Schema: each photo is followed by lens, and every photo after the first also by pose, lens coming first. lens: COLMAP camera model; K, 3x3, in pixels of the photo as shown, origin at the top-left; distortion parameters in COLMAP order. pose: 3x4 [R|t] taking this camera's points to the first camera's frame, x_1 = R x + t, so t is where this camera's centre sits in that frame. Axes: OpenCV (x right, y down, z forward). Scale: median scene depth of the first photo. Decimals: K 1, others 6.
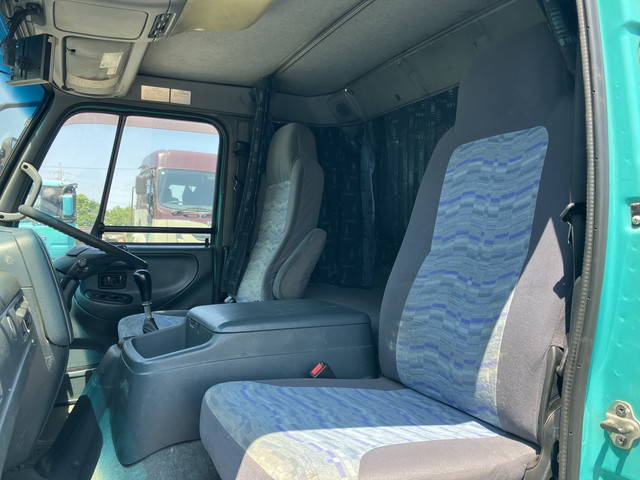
lens RADIAL K [[521.3, 0, 320.0], [0, 521.3, 239.3], [0, 0, 1]] dist [0.008821, 0.002956]
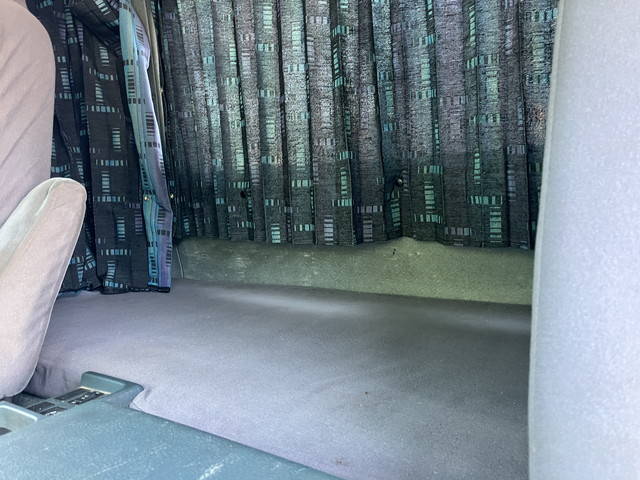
lens RADIAL K [[521.3, 0, 319.7], [0, 521.3, 238.8], [0, 0, 1]] dist [0.008821, 0.002956]
pose [[0.865216, -0.110338, 0.489108, -0.023566], [0.062986, 0.991677, 0.112292, -0.006077], [-0.497427, -0.066350, 0.864964, 0.460466]]
